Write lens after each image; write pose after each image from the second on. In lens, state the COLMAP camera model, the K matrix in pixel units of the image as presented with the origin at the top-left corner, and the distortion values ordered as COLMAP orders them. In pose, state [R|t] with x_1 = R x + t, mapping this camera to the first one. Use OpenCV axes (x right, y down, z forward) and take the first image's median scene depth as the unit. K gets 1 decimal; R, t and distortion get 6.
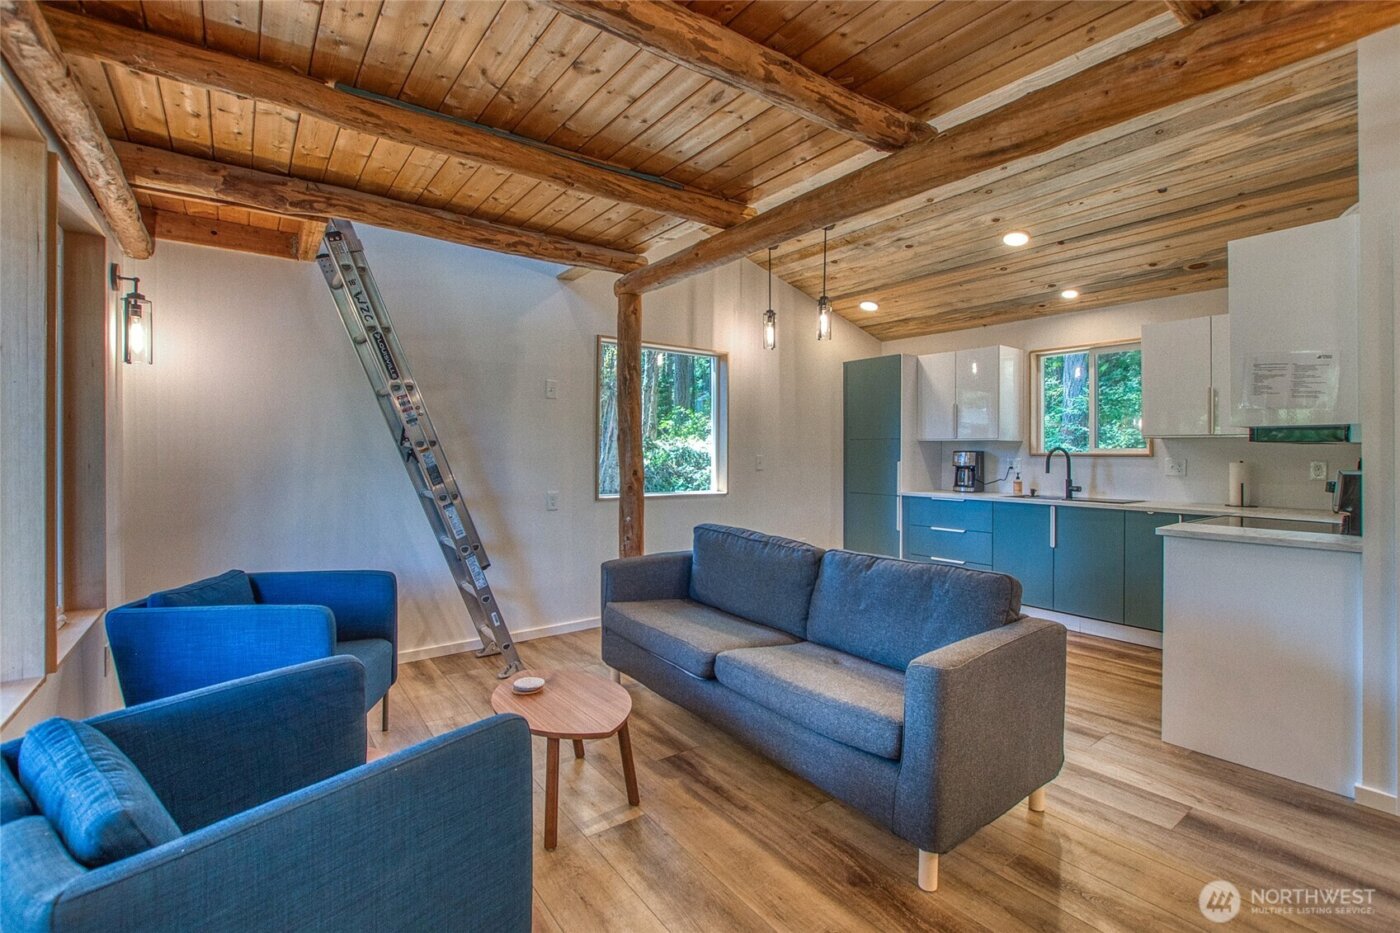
lens RADIAL K [[619.2, 0, 695.4], [0, 619.2, 452.9], [0, 0, 1]] dist [-0.029785, 0.005277]
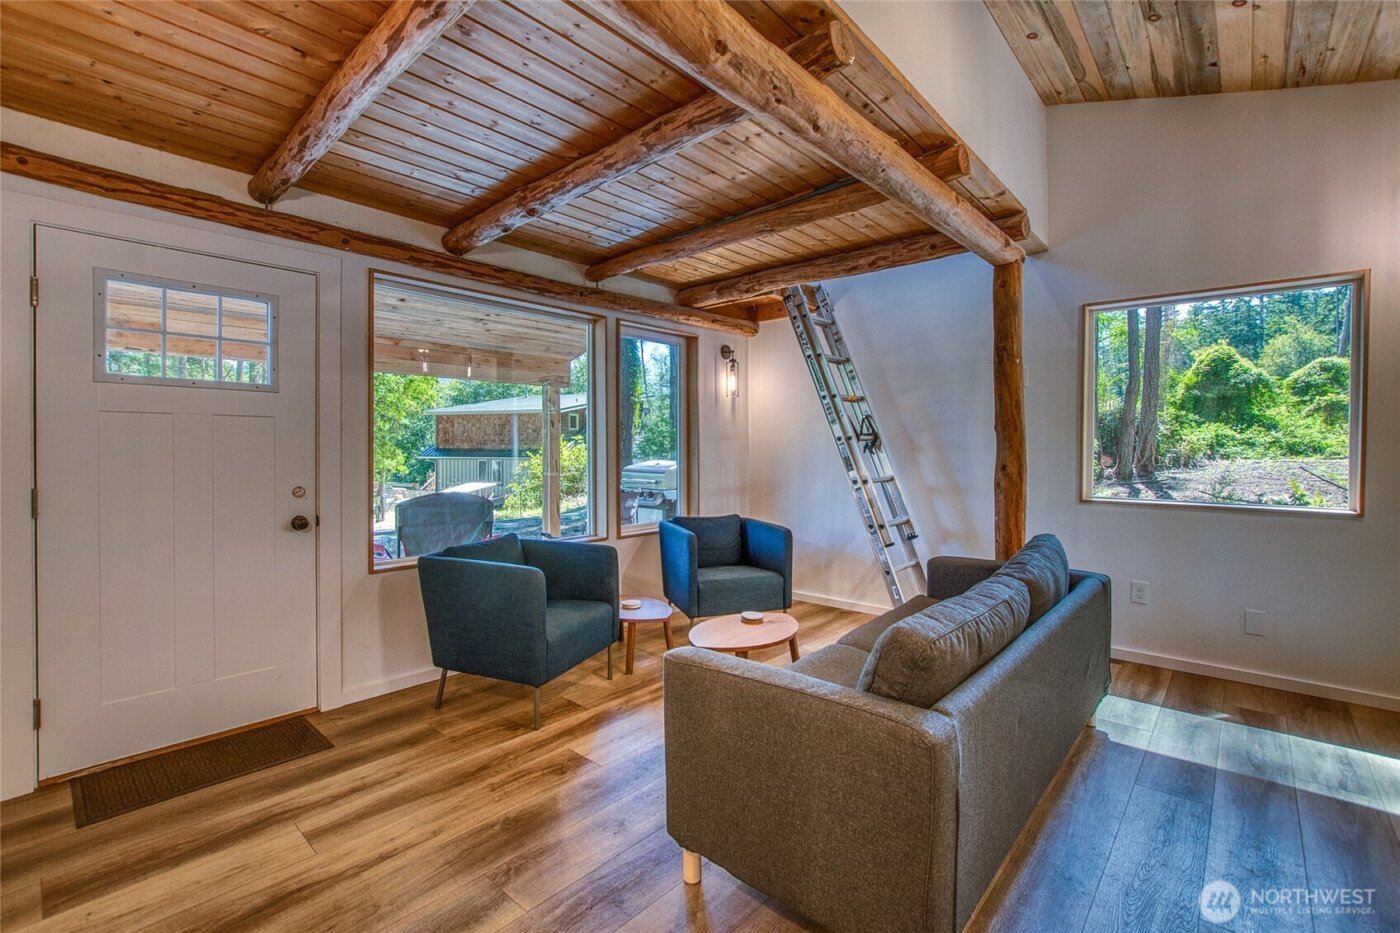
lens RADIAL K [[619.2, 0, 698.8], [0, 619.2, 456.6], [0, 0, 1]] dist [-0.029785, 0.005277]
pose [[0.203853, 0.011441, -0.978935, 0.639471], [0.001351, 0.999927, 0.011968, 0.004468], [0.979001, -0.003762, 0.203823, 0.381074]]
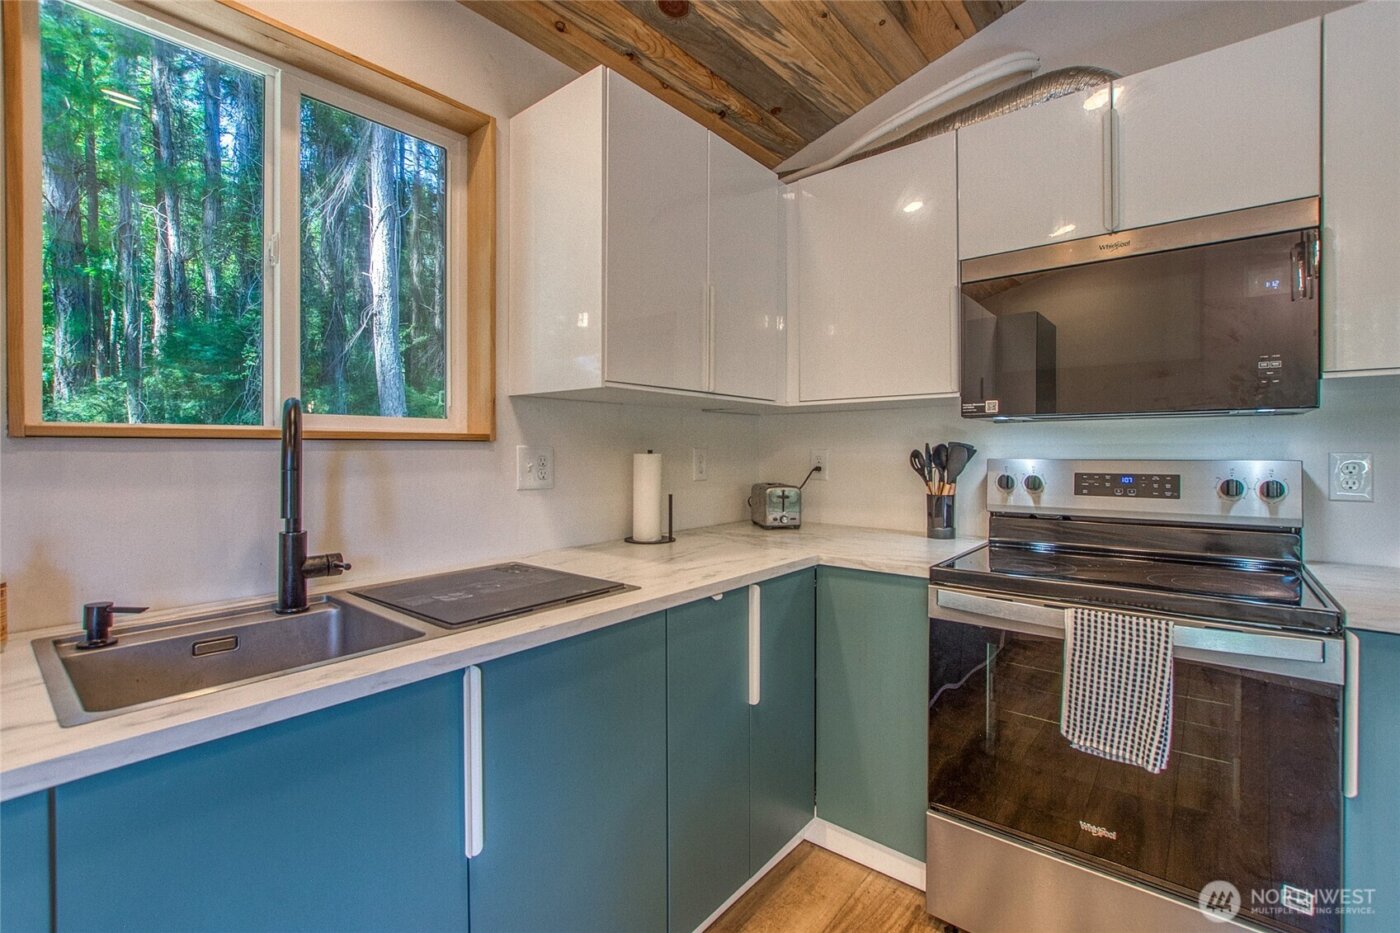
lens RADIAL K [[619.2, 0, 698.1], [0, 619.2, 446.3], [0, 0, 1]] dist [-0.029785, 0.005277]
pose [[-0.251980, -0.002526, 0.967729, 0.406030], [-0.000239, 0.999997, 0.002548, 0.008671], [-0.967733, 0.000411, -0.251979, 1.124032]]
